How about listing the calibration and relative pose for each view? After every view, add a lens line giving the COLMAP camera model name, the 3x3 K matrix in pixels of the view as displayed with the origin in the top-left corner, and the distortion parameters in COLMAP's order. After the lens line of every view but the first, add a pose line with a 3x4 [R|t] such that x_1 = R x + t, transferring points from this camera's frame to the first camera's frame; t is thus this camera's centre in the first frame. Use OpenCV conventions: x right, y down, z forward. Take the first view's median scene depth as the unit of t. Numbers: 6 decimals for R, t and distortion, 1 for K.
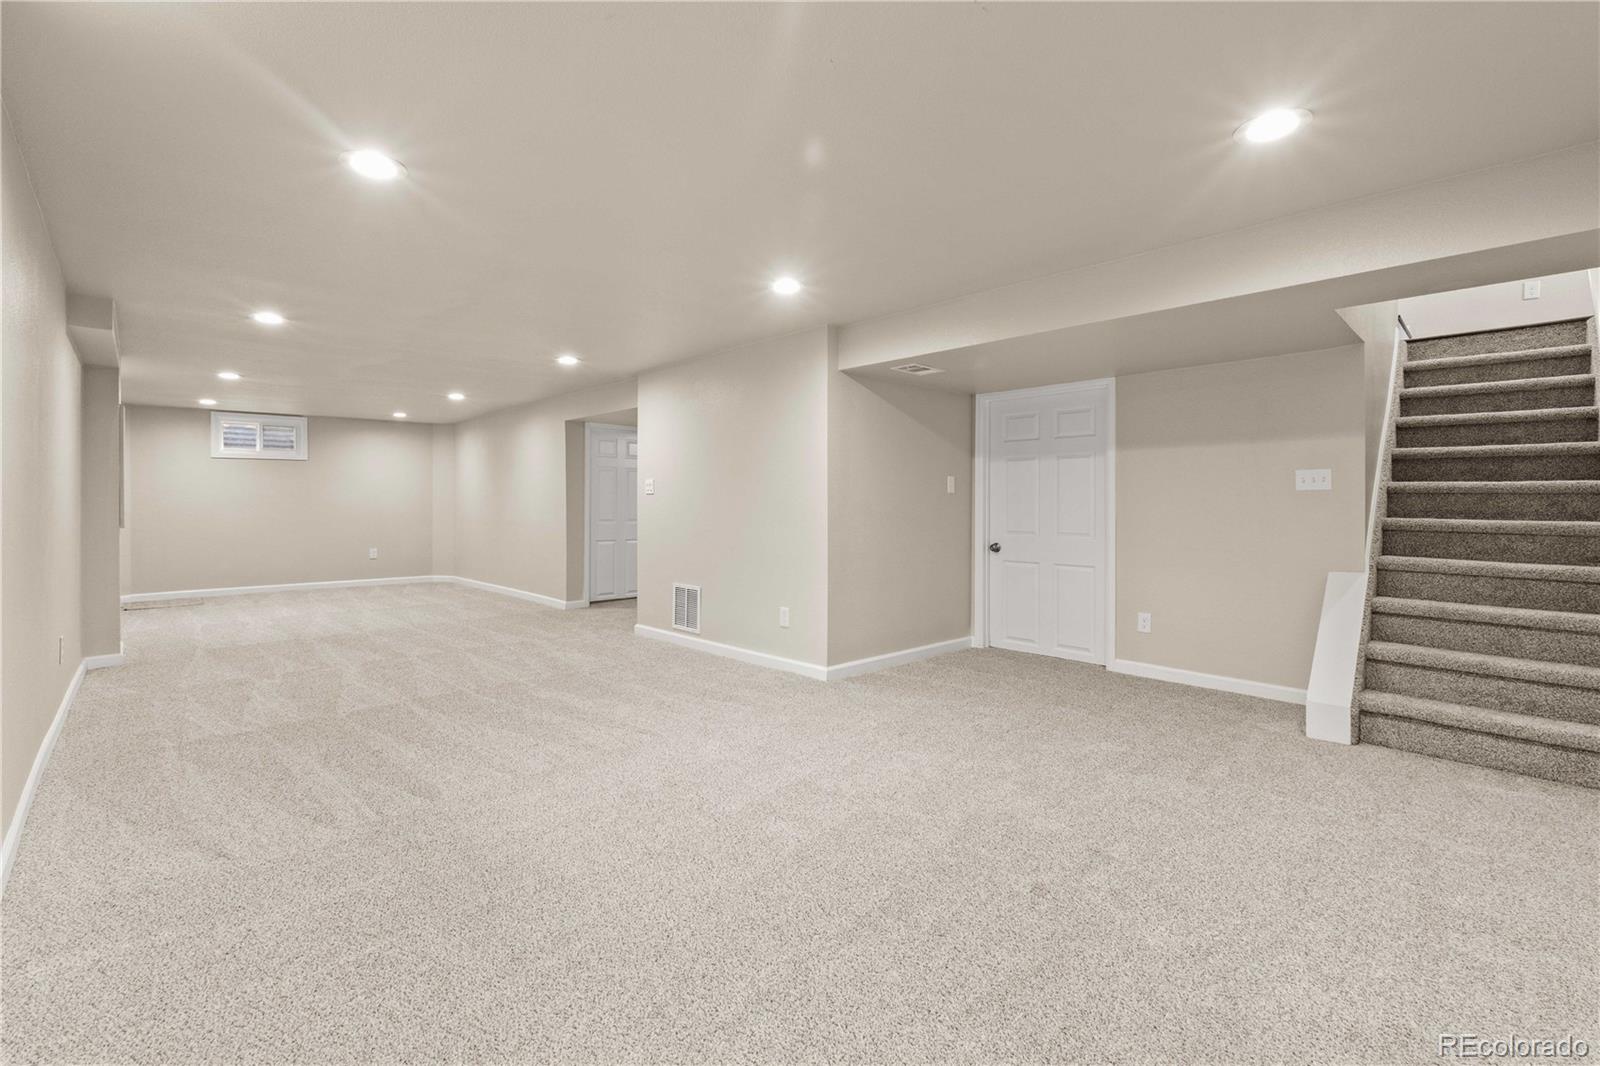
lens RADIAL K [[681.9, 0, 797.0], [0, 681.9, 499.6], [0, 0, 1]] dist [-0.006660, -0.000227]
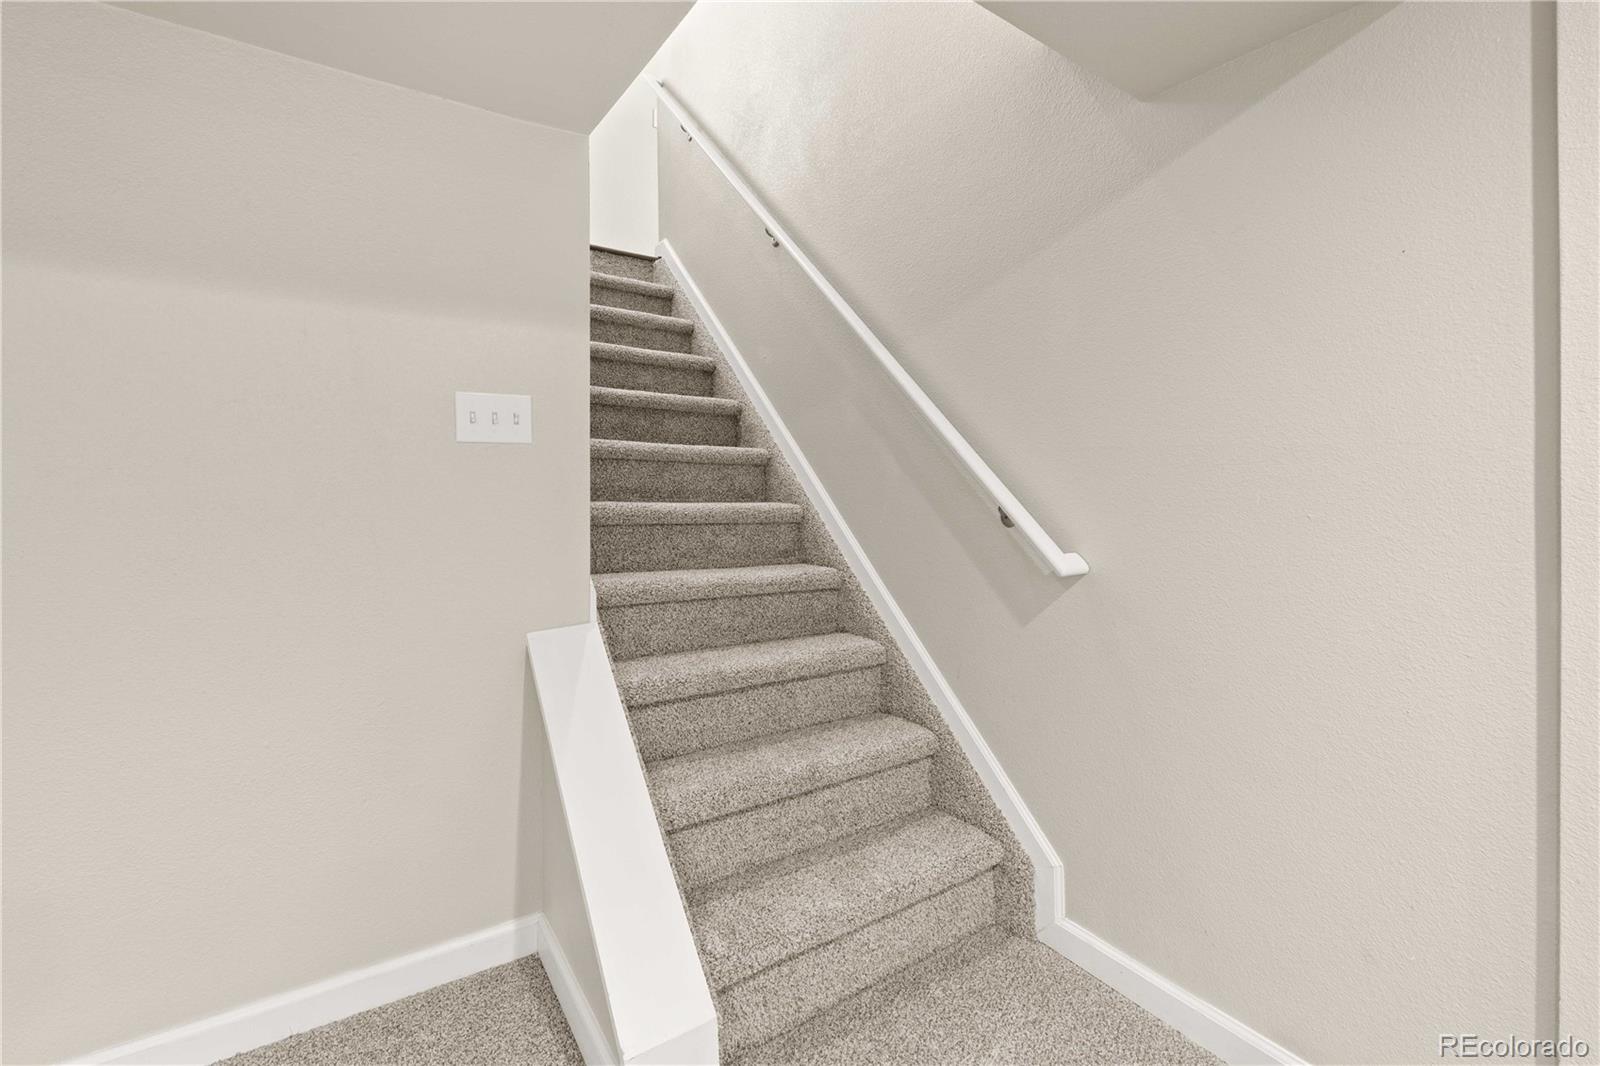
lens RADIAL K [[708.0, 0, 803.3], [0, 708.0, 479.9], [0, 0, 1]] dist [-0.006691, -0.000324]
pose [[0.161272, 0.000715, 0.986910, 0.367085], [-0.017585, 0.999843, 0.002149, 0.005078], [-0.986753, -0.017701, 0.161259, 0.755462]]
